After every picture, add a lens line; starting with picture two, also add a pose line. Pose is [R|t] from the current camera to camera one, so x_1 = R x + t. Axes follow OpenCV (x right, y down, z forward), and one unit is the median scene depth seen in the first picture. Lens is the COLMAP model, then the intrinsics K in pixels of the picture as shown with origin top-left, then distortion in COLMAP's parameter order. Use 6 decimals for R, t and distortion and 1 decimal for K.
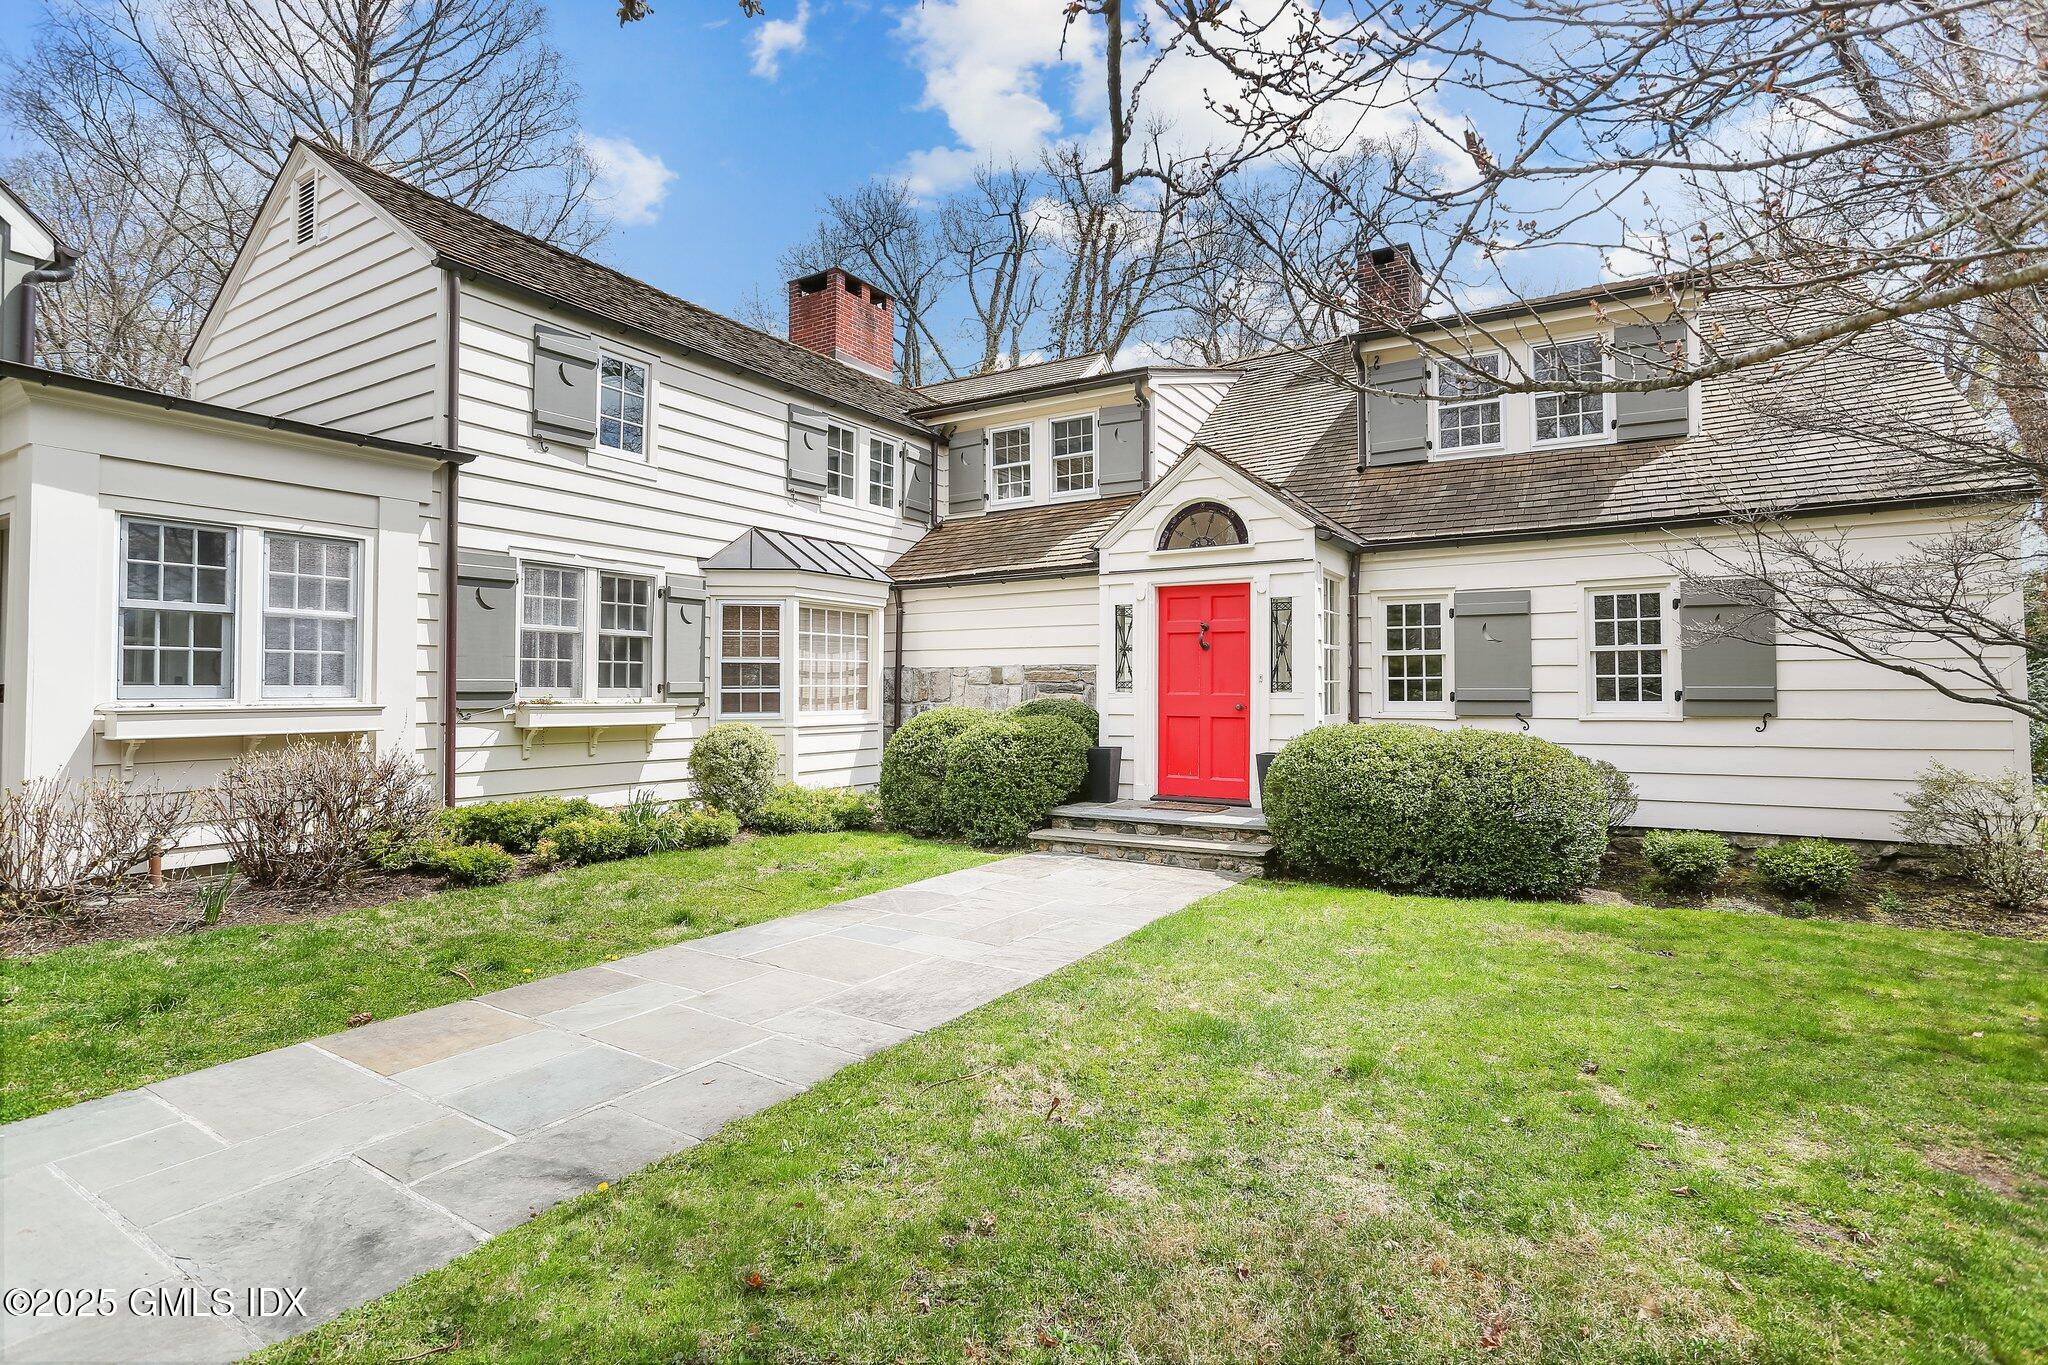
lens RADIAL K [[1005.2, 0, 1033.5], [0, 1005.2, 672.7], [0, 0, 1]] dist [-0.065862, 0.044095]
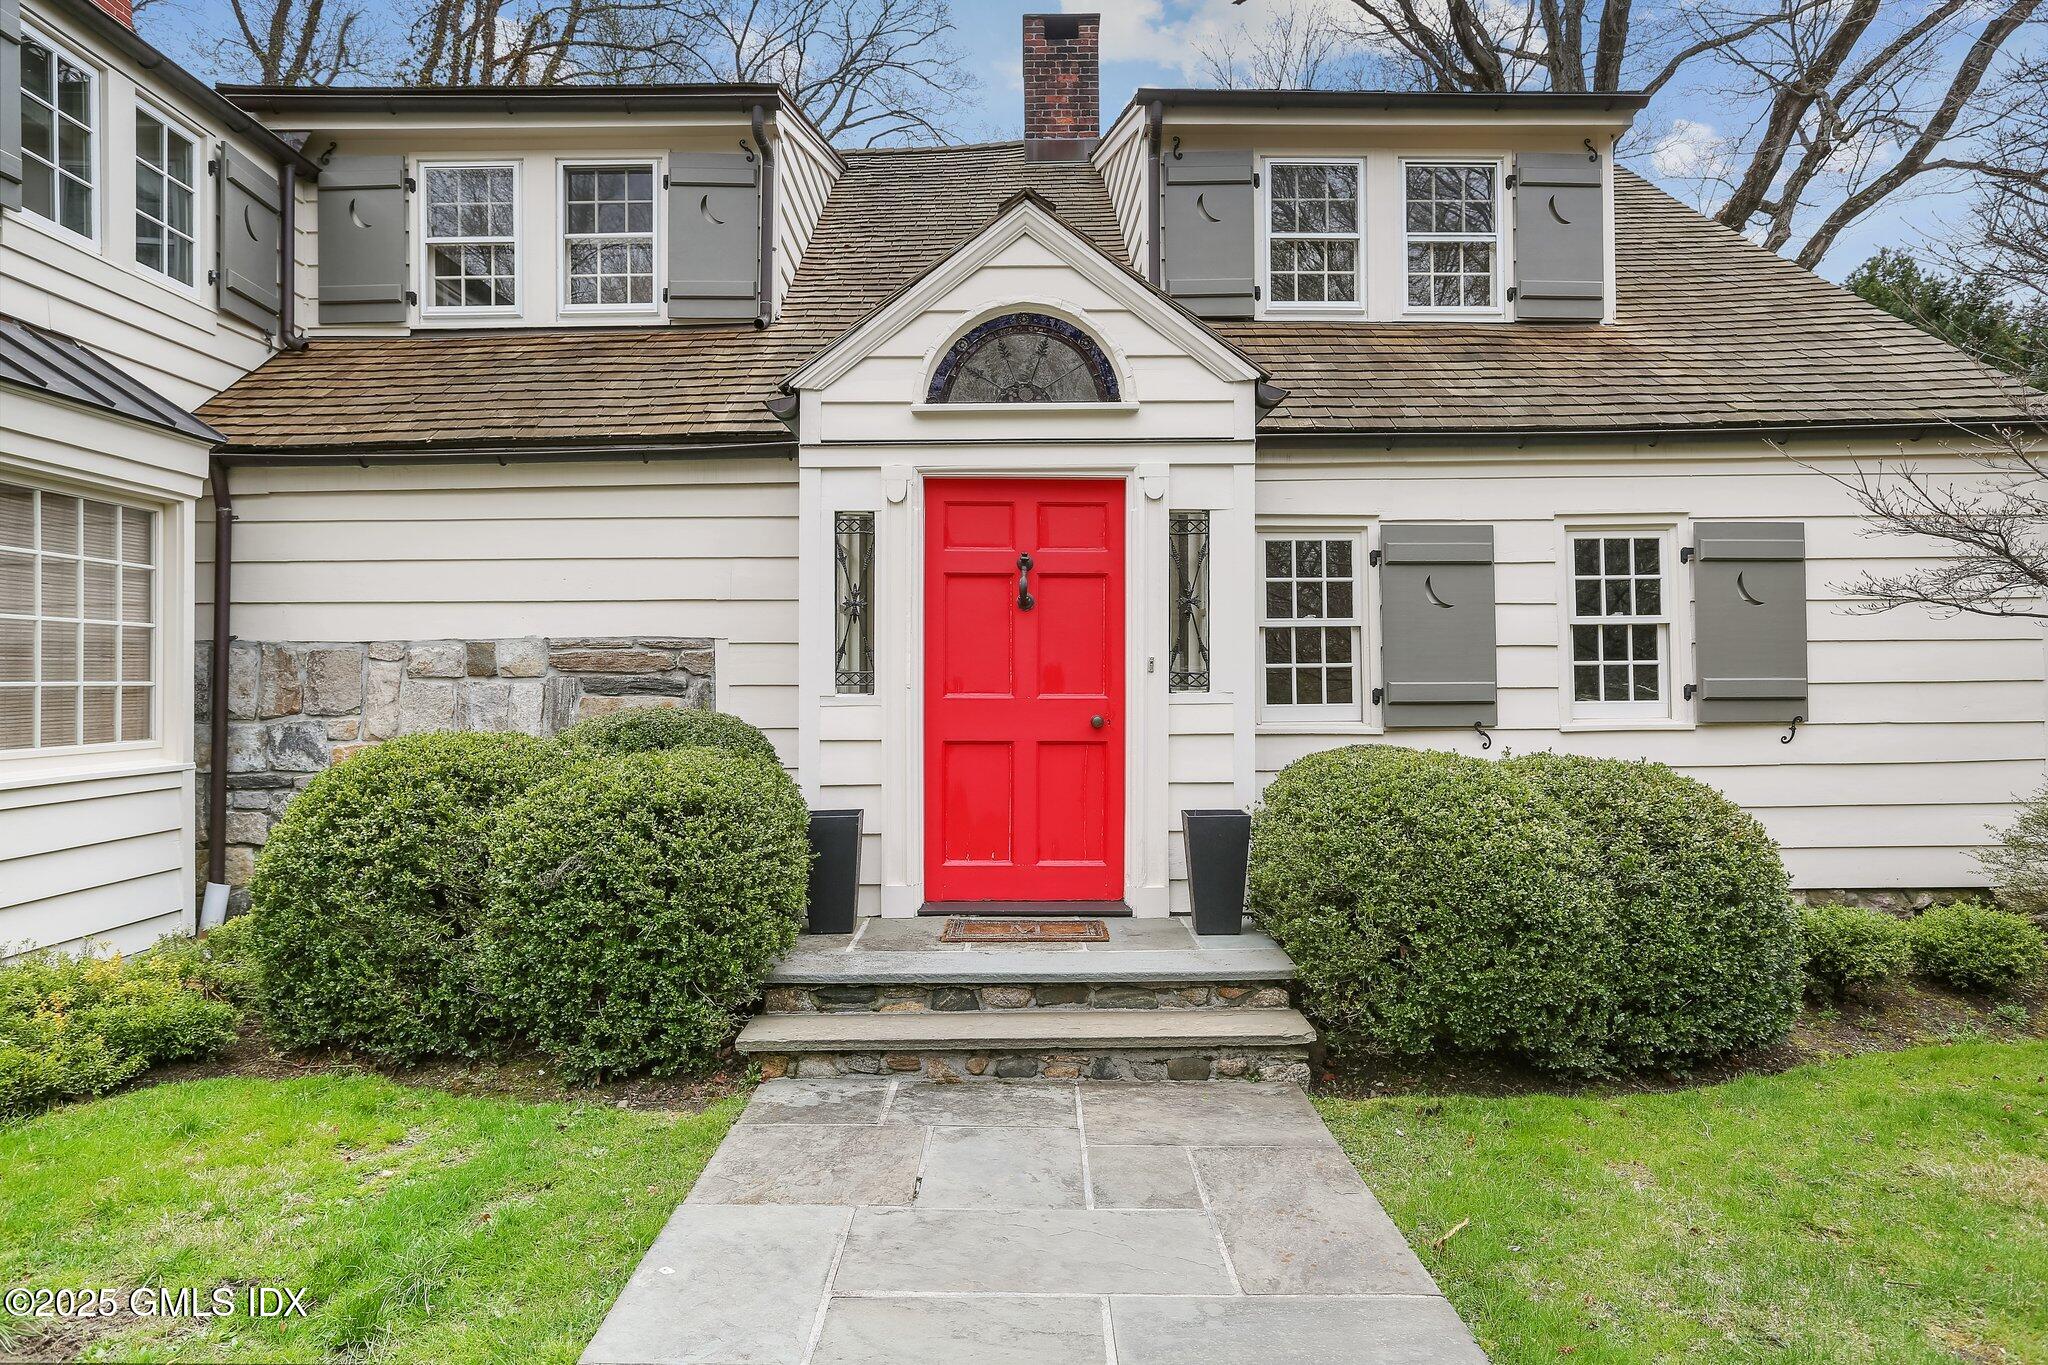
lens RADIAL K [[1260.6, 0, 1023.2], [0, 1260.6, 673.1], [0, 0, 1]] dist [-0.043438, 0.046407]
pose [[0.855323, -0.000978, 0.518094, -0.154708], [-0.003594, 0.999963, 0.007820, 0.004741], [-0.518083, -0.008550, 0.855288, 0.453970]]
